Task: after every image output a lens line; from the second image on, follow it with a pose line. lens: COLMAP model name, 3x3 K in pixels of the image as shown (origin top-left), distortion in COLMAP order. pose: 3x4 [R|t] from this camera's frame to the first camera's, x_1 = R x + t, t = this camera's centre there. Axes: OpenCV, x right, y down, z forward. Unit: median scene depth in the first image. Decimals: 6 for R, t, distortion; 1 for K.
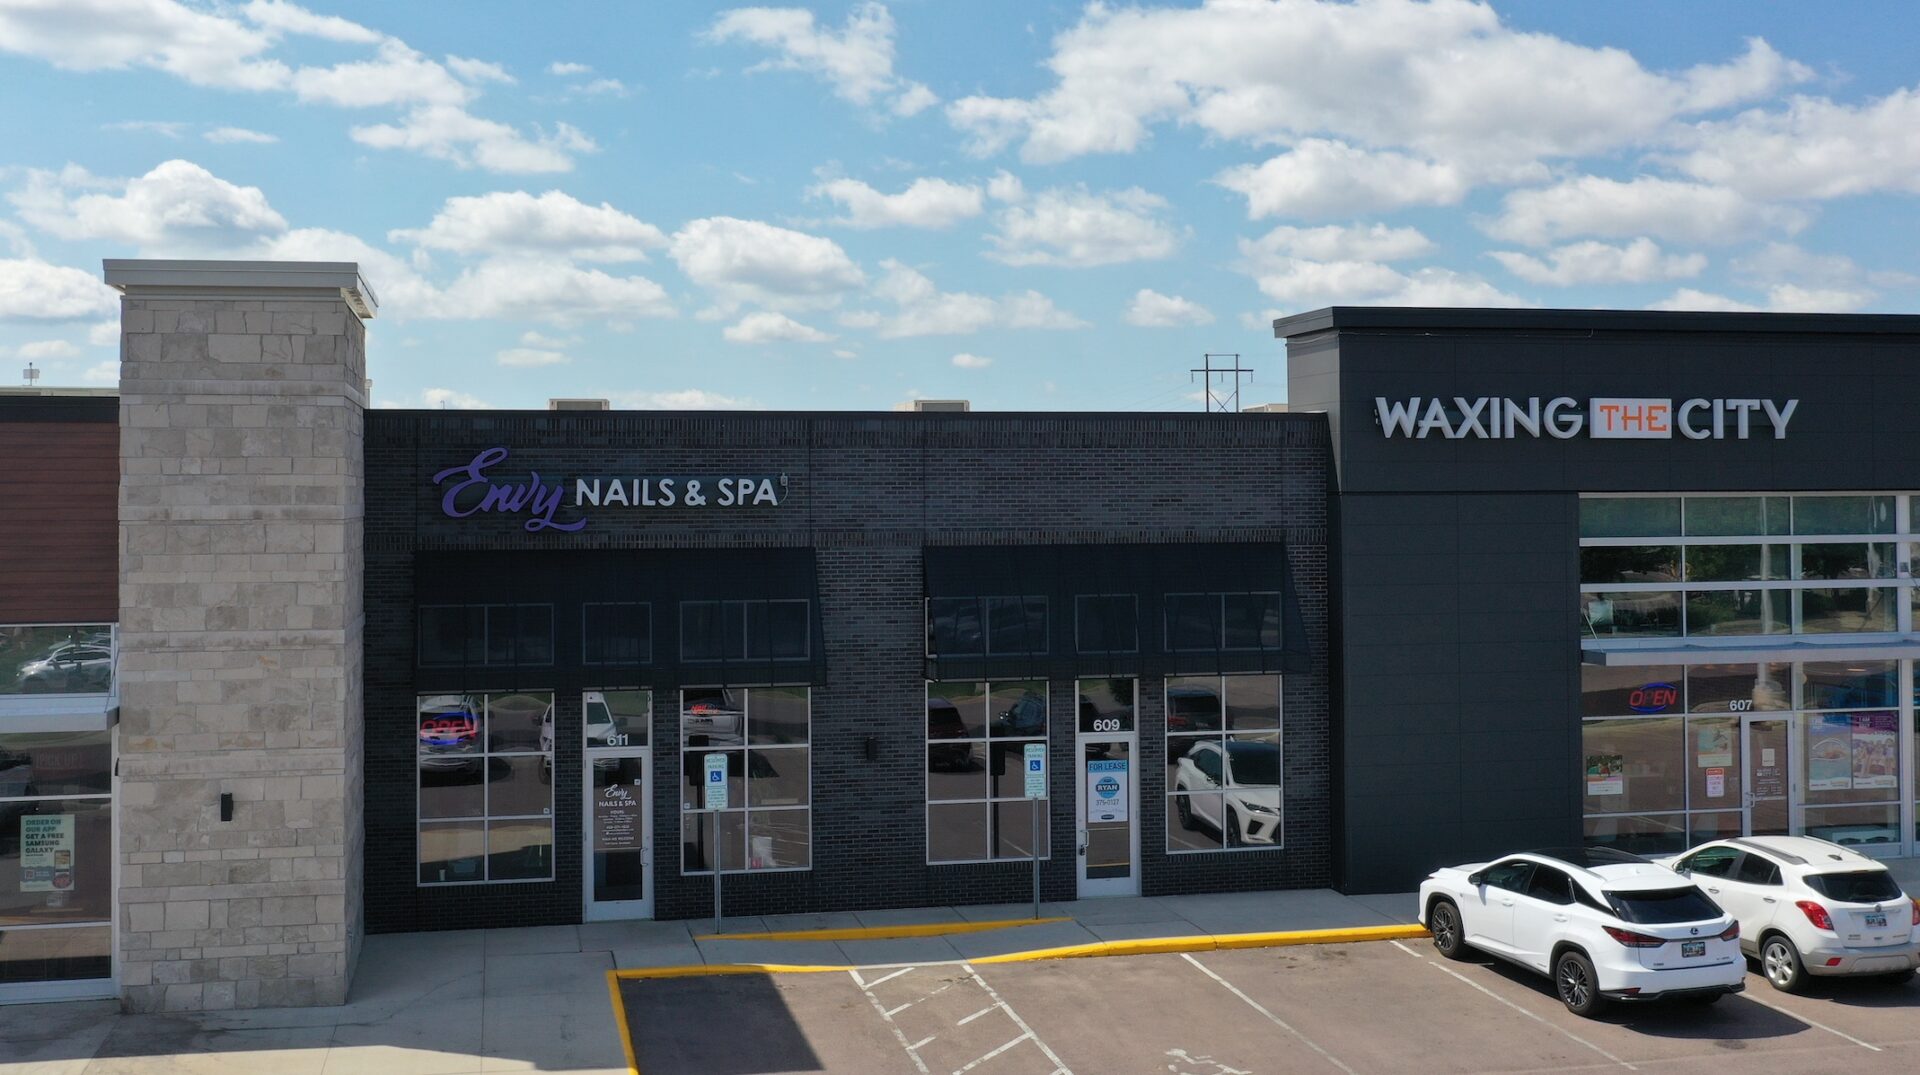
lens RADIAL K [[1929.6, 0, 958.9], [0, 1929.6, 479.6], [0, 0, 1]] dist [-0.003710, -0.007596]
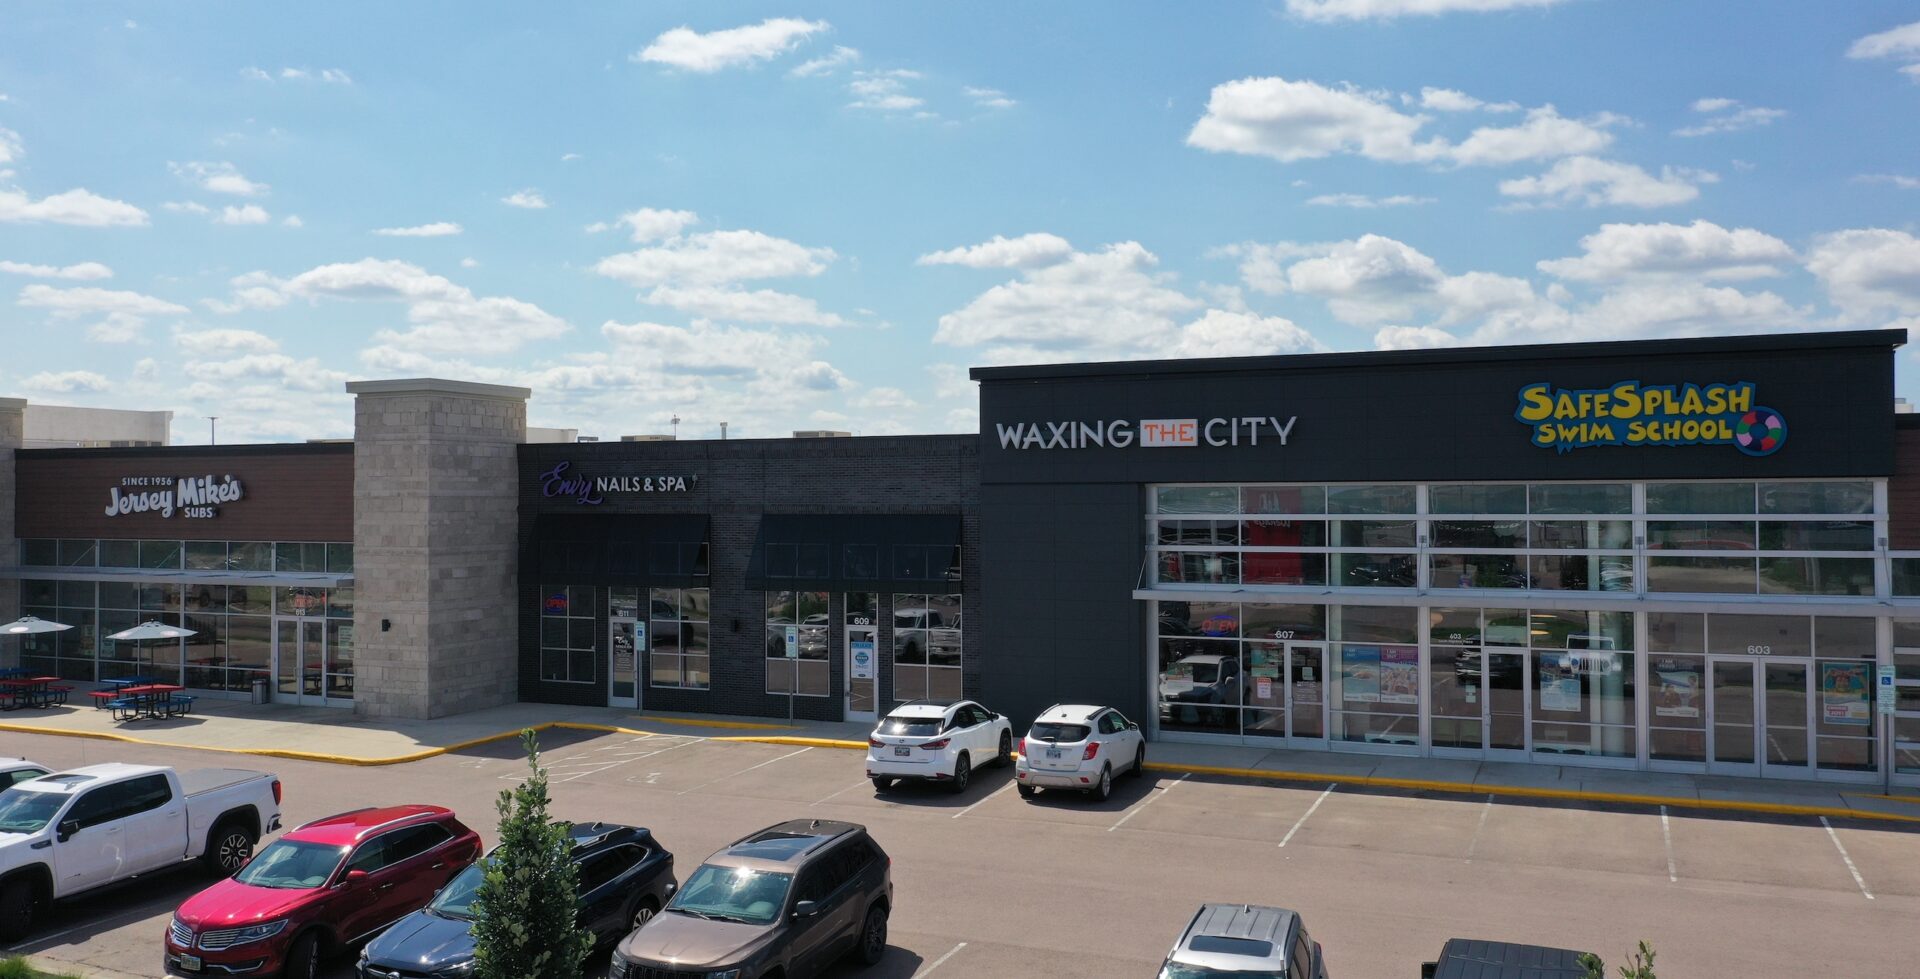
lens RADIAL K [[1566.7, 0, 960.0], [0, 1566.7, 489.5], [0, 0, 1]] dist [-0.000032, -0.000222]
pose [[0.815548, -0.000382, -0.578689, 0.942822], [0.004288, 0.999976, 0.005382, 0.004527], [0.578674, -0.006871, 0.815530, -0.071729]]
